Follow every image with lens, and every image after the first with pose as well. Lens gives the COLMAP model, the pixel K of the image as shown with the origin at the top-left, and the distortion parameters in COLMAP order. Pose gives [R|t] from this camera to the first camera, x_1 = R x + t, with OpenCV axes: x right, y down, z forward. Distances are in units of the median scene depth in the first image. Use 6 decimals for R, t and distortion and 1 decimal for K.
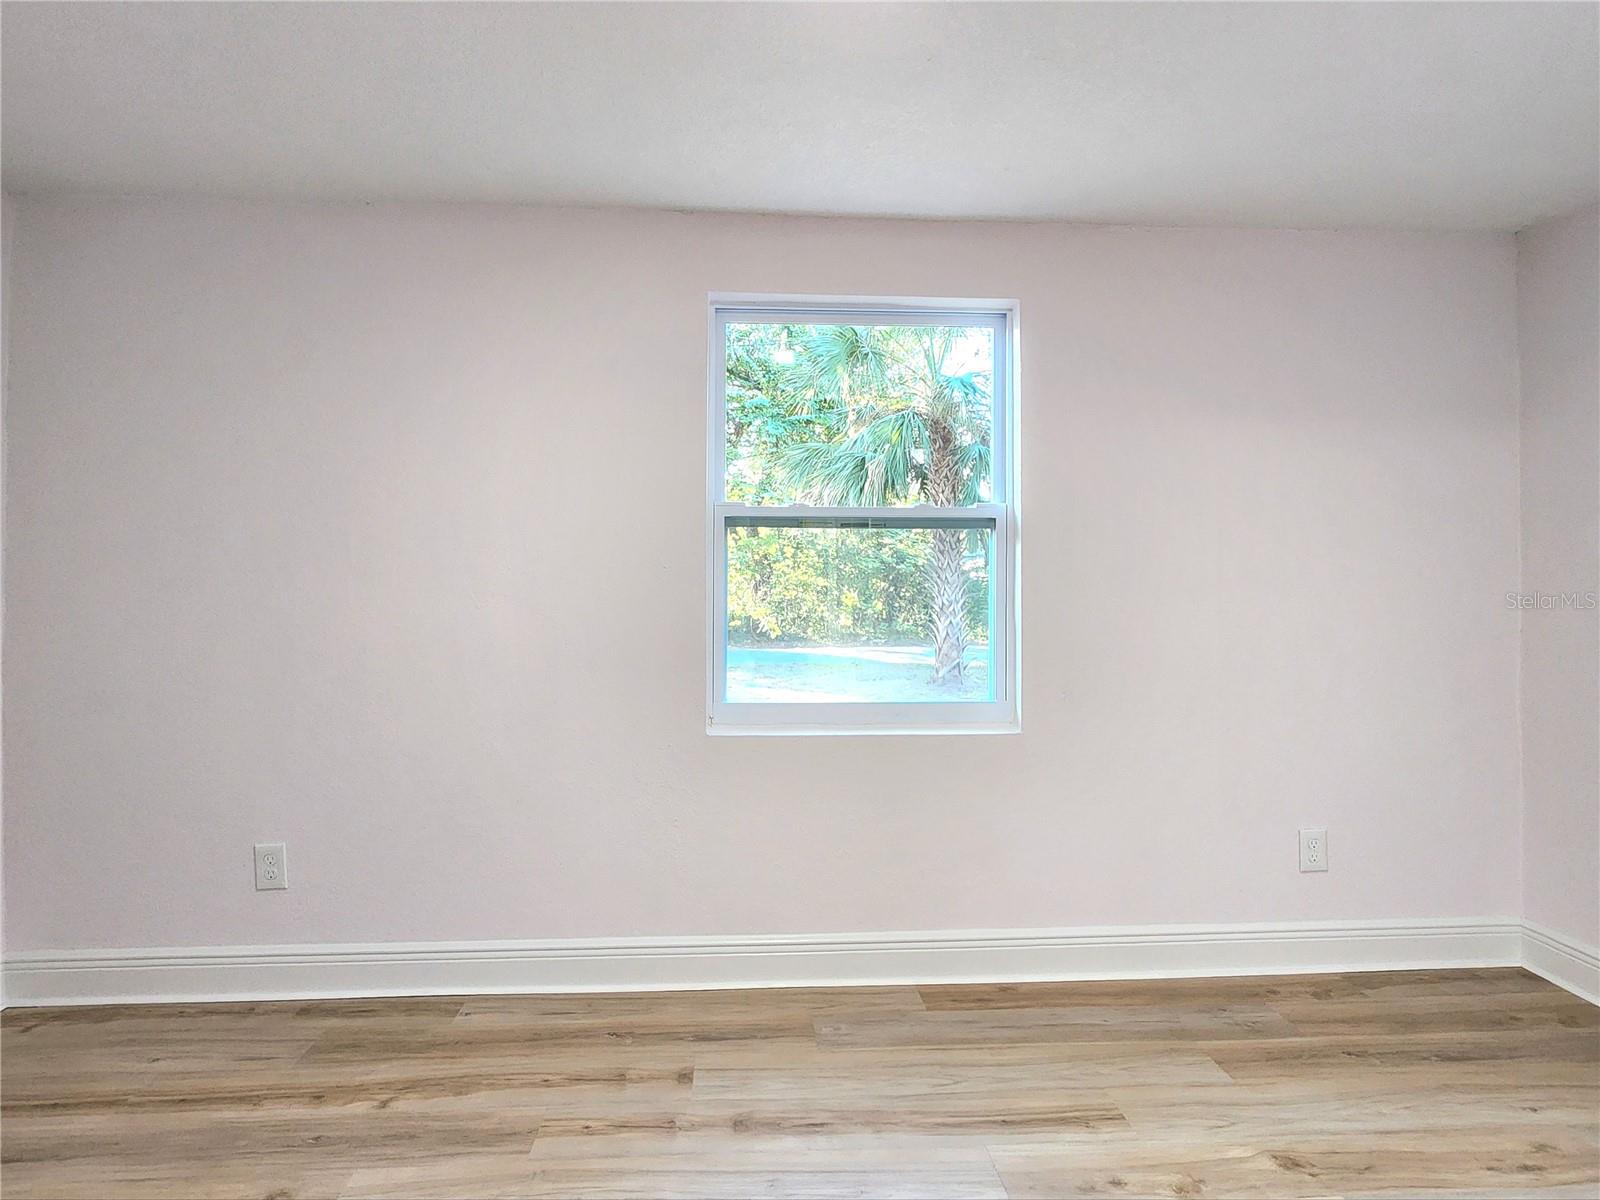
lens RADIAL K [[853.7, 0, 789.8], [0, 853.7, 594.8], [0, 0, 1]] dist [-0.005472, -0.000188]
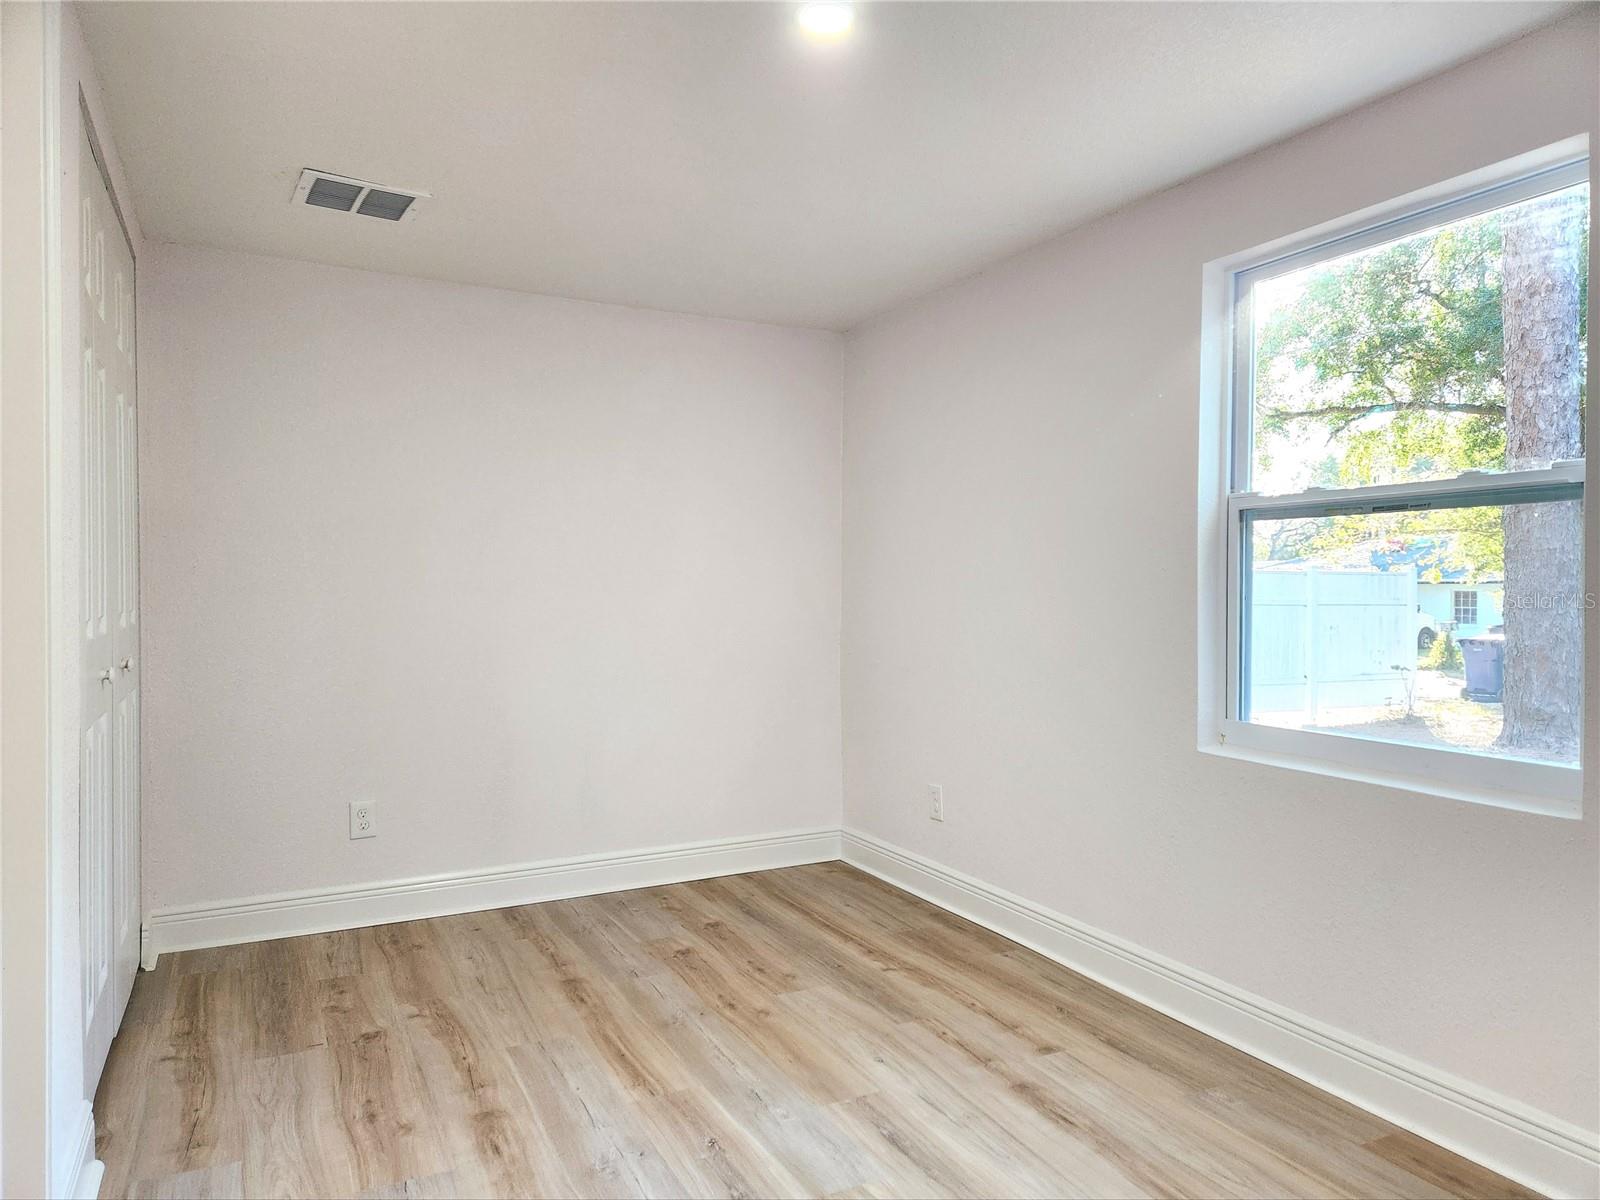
lens RADIAL K [[1073.5, 0, 800.0], [0, 1073.5, 600.0], [0, 0, 1]] dist [0.085703, -0.063594]
pose [[0.397902, 0.010440, -0.917369, 0.967622], [-0.007007, 0.999941, 0.008340, -0.005174], [0.917401, 0.003110, 0.397951, 0.166742]]
